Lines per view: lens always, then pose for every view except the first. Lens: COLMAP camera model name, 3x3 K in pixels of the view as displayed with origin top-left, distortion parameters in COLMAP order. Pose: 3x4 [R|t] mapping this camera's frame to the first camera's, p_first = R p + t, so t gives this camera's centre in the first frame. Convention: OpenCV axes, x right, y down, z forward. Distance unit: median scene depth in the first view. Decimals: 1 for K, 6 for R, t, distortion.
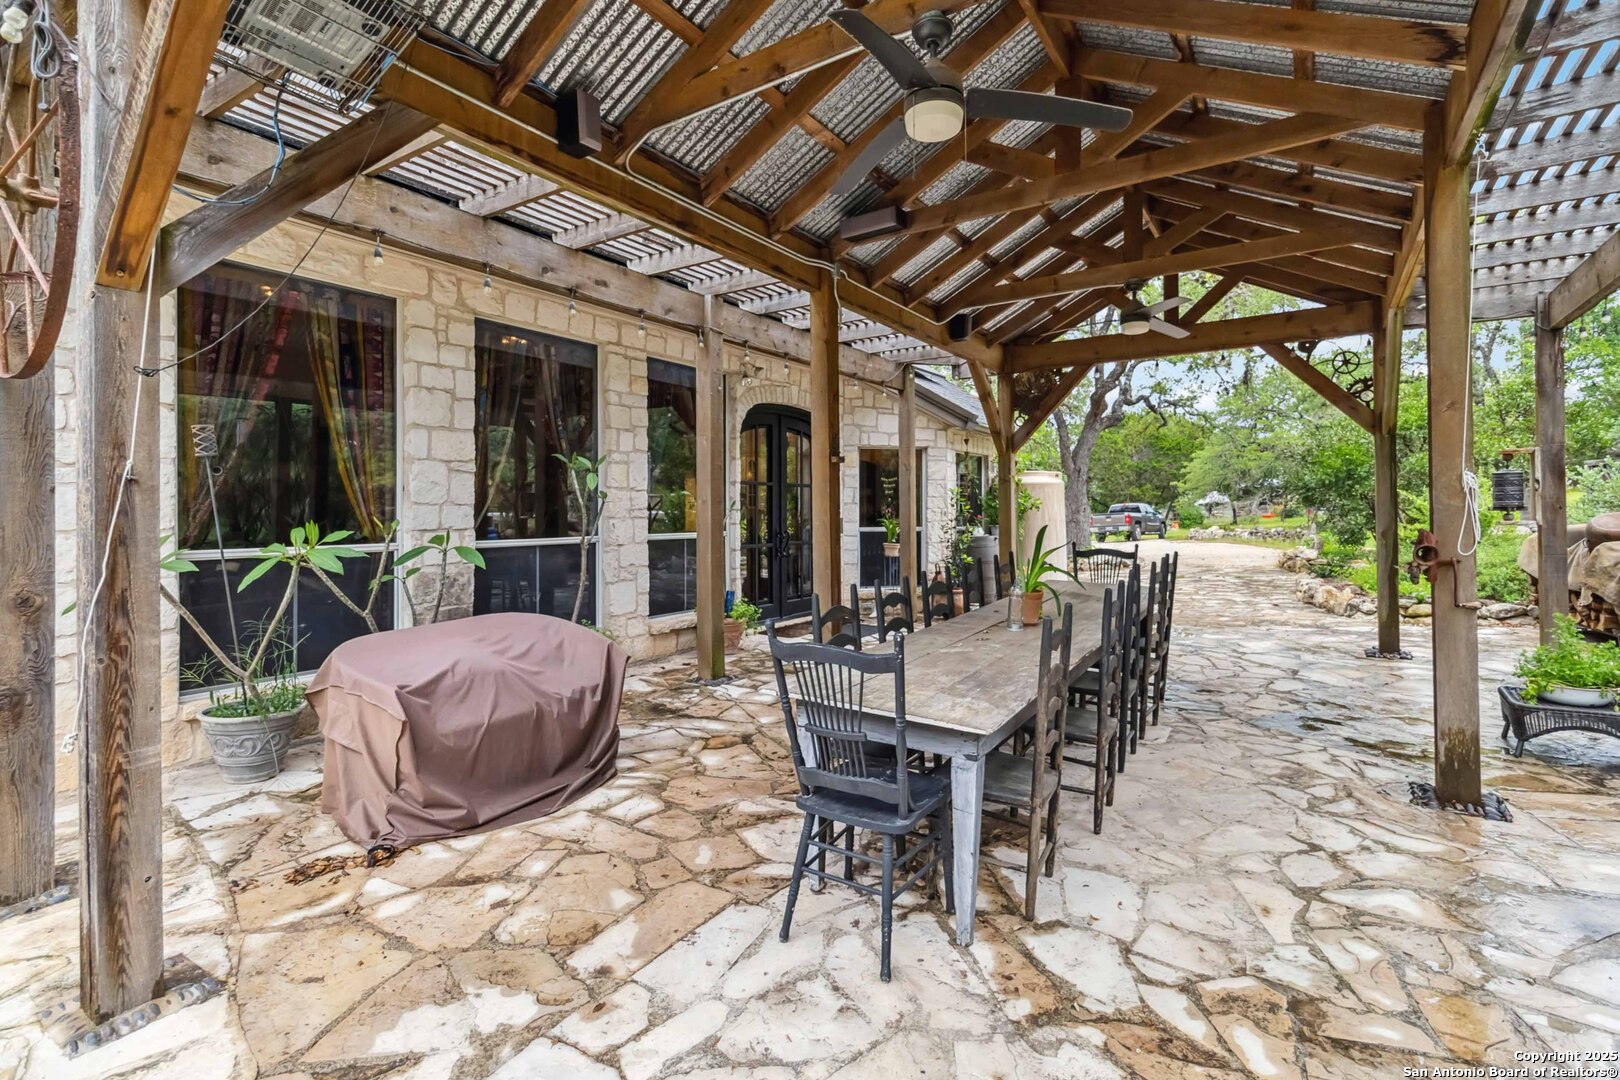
lens RADIAL K [[771.8, 0, 805.0], [0, 771.8, 518.1], [0, 0, 1]] dist [0.001927, 0.000580]
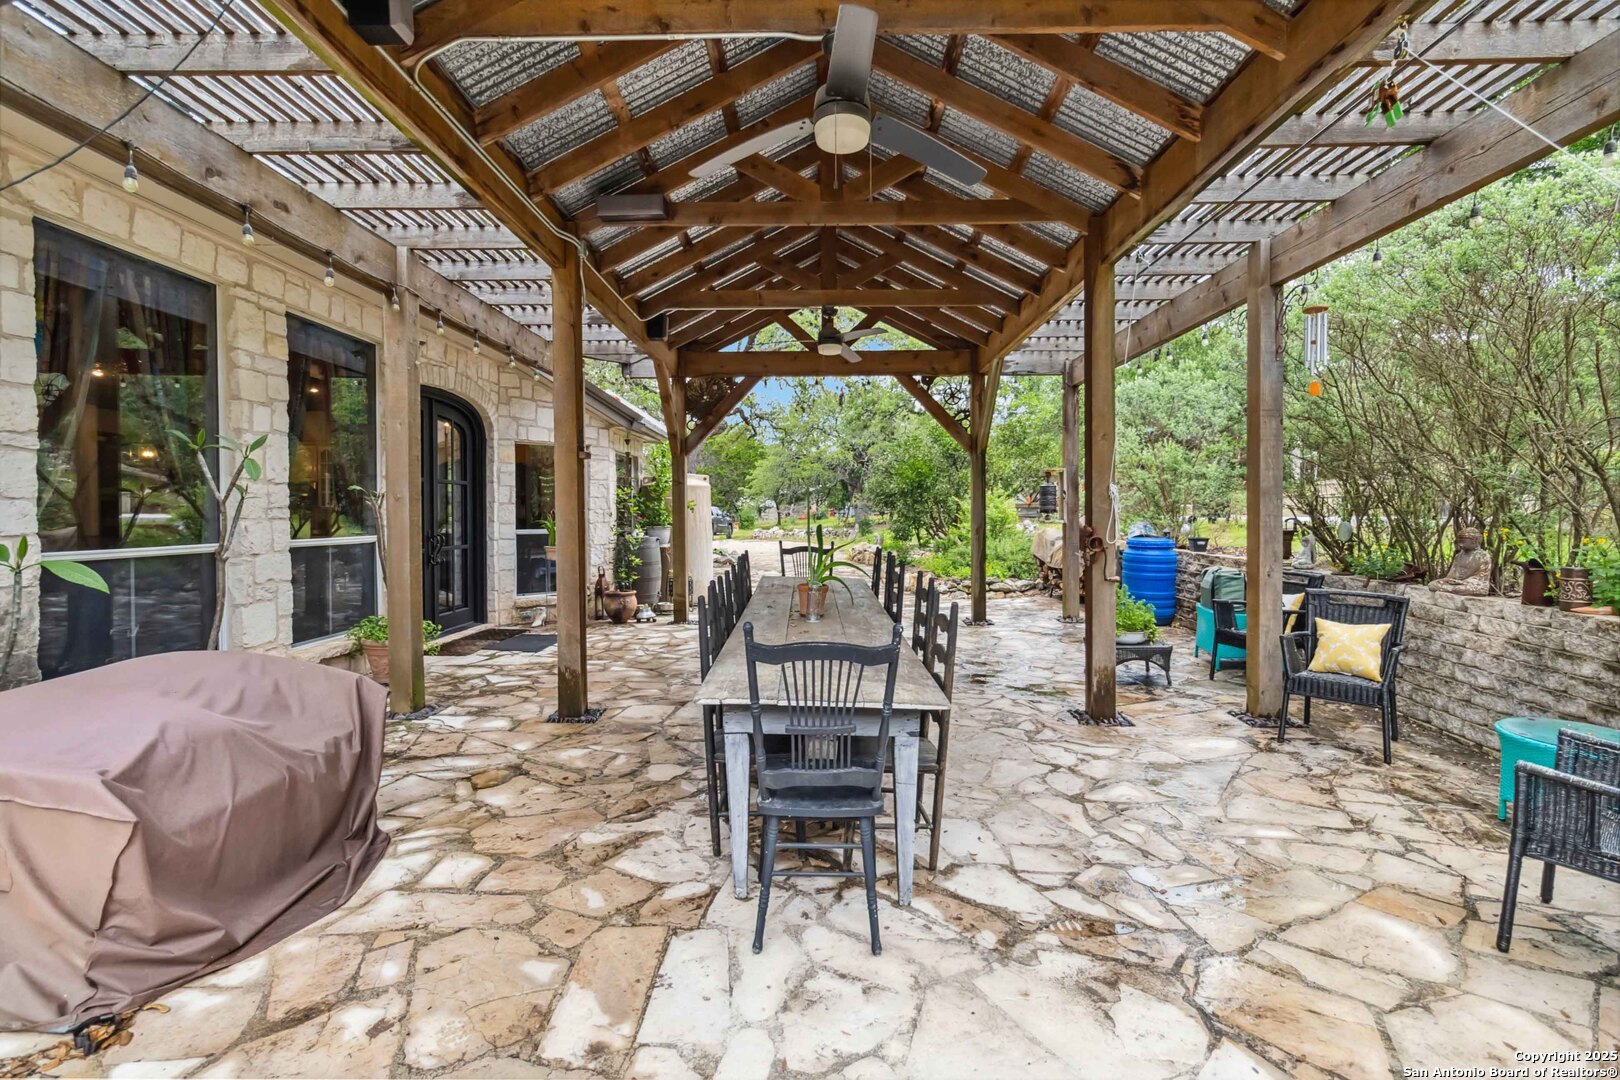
lens RADIAL K [[769.1, 0, 810.0], [0, 769.1, 540.0], [0, 0, 1]] dist [0.001620, 0.000366]
pose [[0.837032, -0.015854, 0.546924, -0.257838], [0.002128, 0.999667, 0.025721, 0.002840], [-0.547150, -0.020366, 0.836787, 0.086783]]
